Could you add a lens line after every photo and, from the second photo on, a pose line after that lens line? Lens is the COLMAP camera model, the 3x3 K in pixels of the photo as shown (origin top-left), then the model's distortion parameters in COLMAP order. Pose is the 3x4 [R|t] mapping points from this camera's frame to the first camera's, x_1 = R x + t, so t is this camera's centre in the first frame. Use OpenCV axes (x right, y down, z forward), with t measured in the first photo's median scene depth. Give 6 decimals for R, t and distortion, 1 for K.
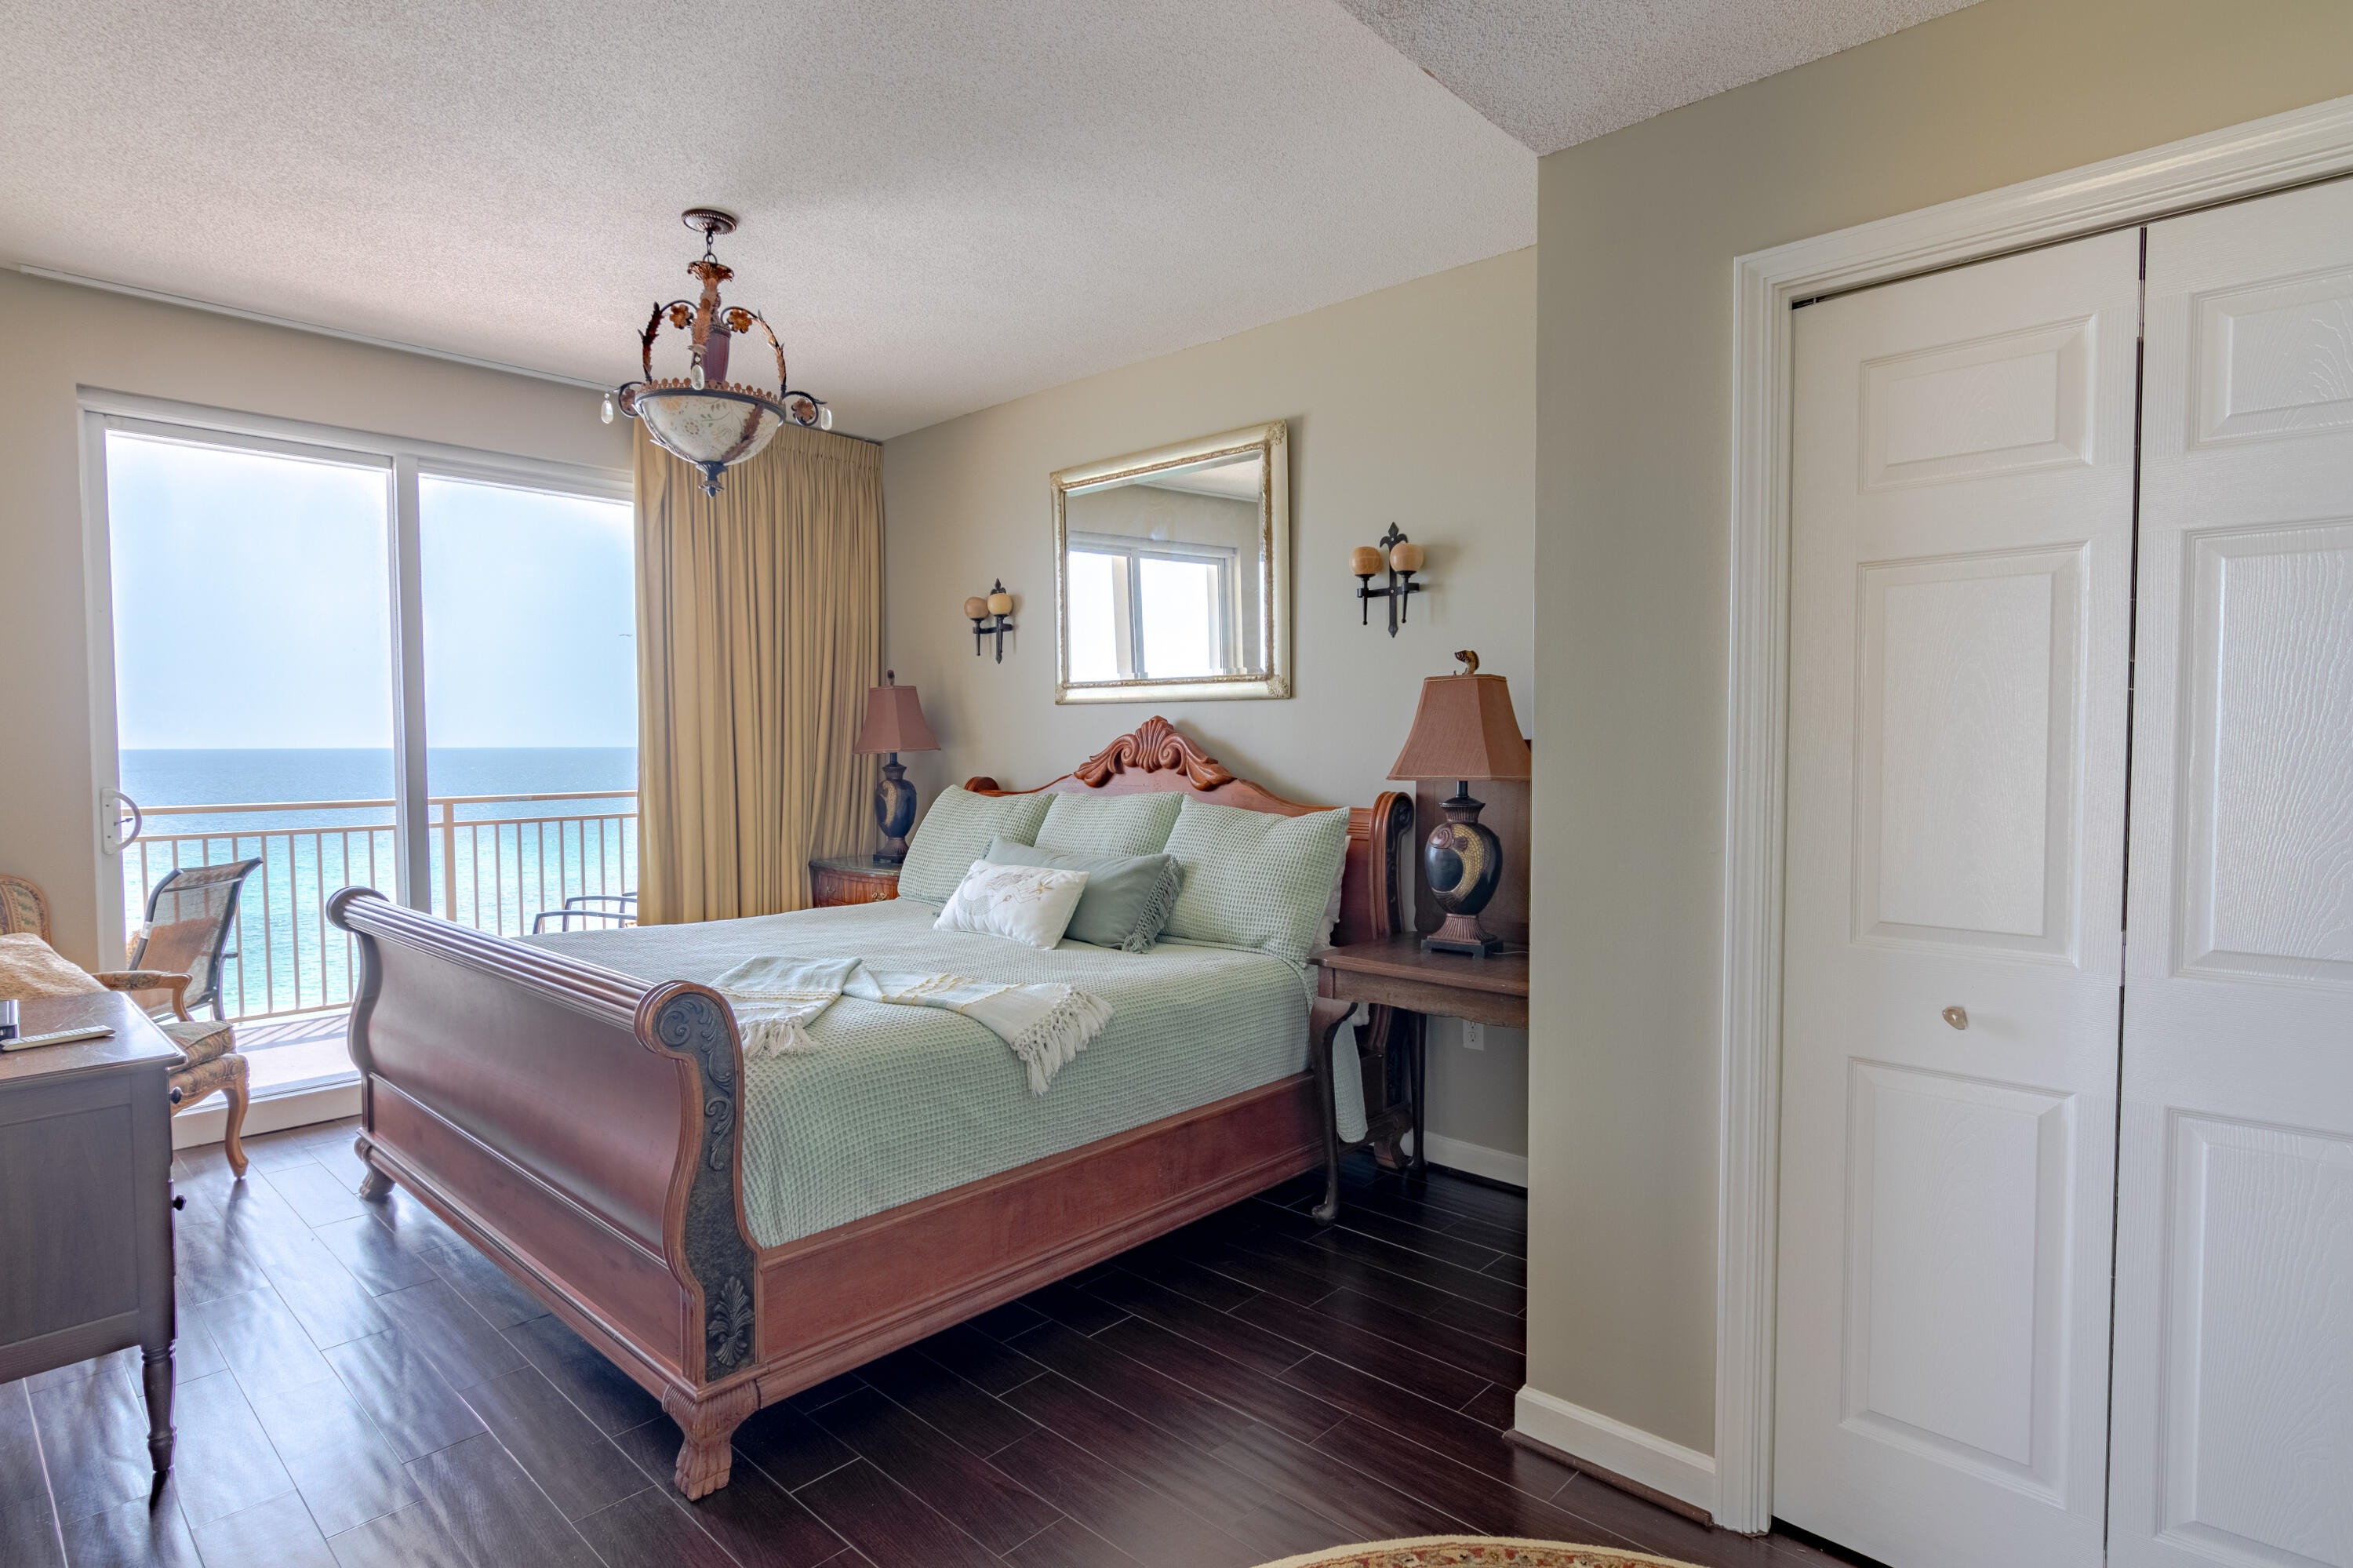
lens RADIAL K [[1215.8, 0, 1177.0], [0, 1215.8, 784.9], [0, 0, 1]] dist [-0.001542, 0.001433]
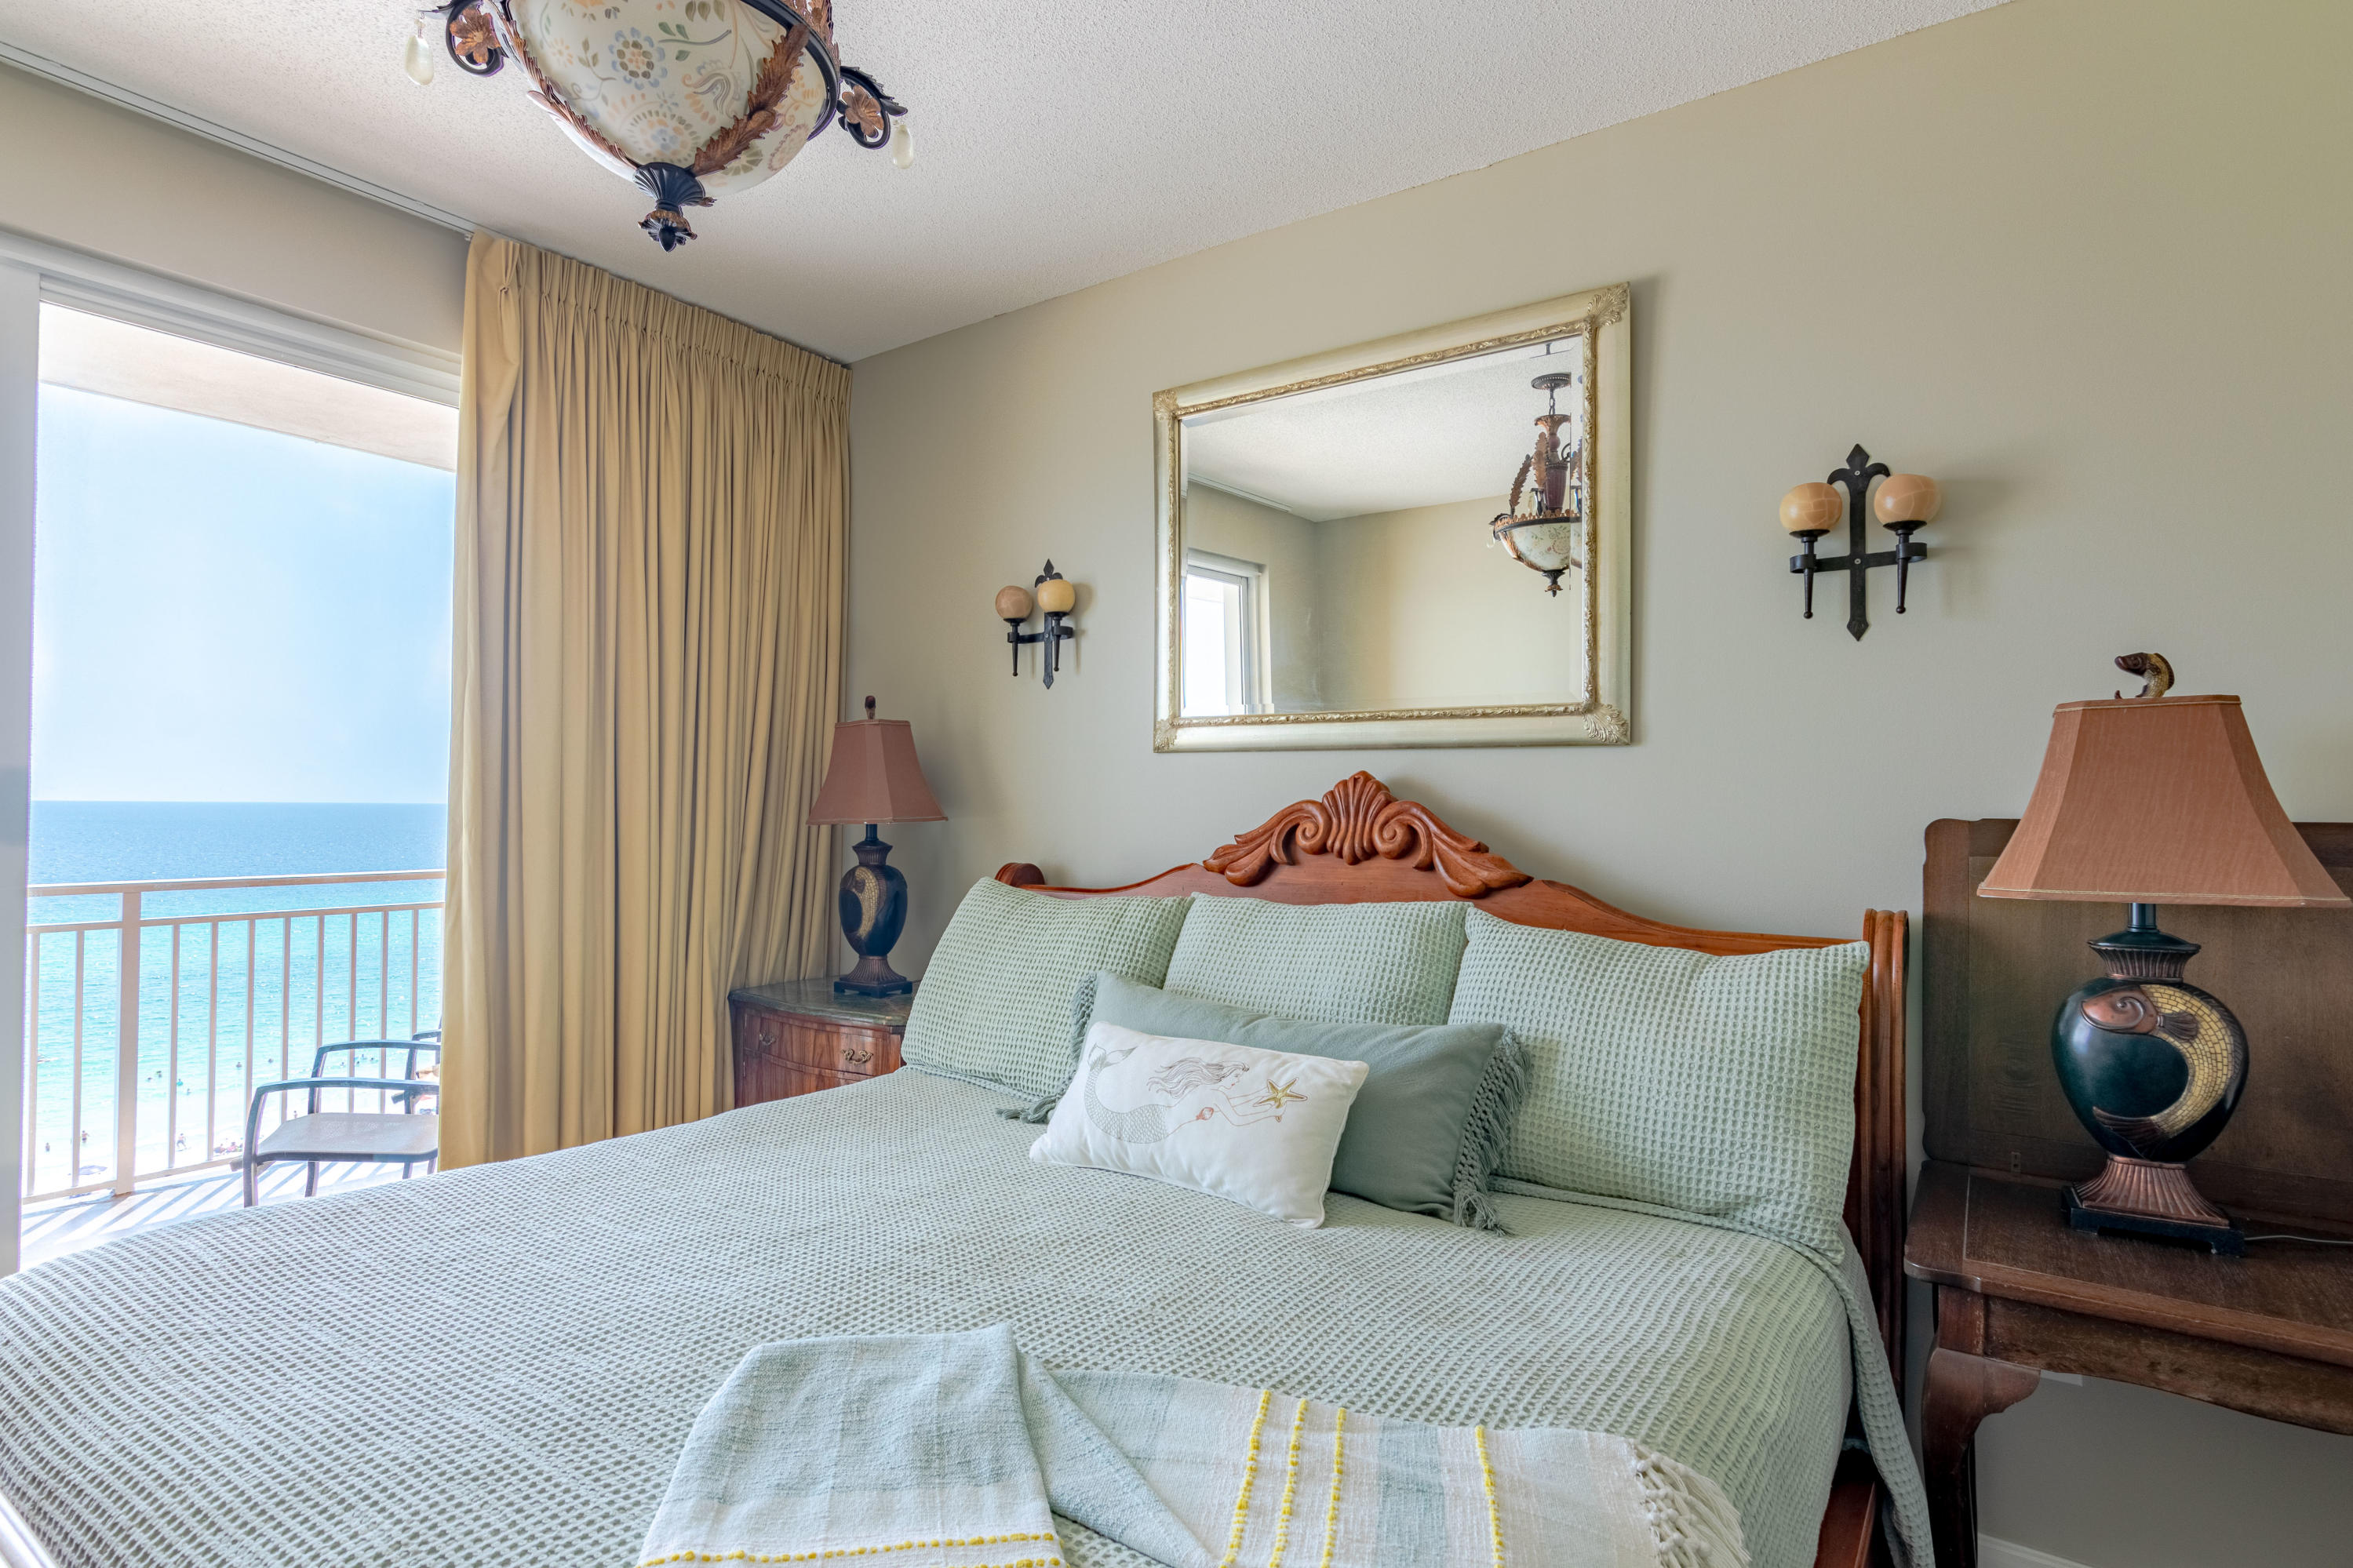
lens RADIAL K [[1215.6, 0, 1172.8], [0, 1215.6, 791.0], [0, 0, 1]] dist [-0.001542, 0.001433]
pose [[0.992014, 0.014192, 0.125328, -0.186013], [-0.008185, 0.998799, -0.048316, -0.016485], [-0.125863, 0.046904, 0.990938, 0.403937]]
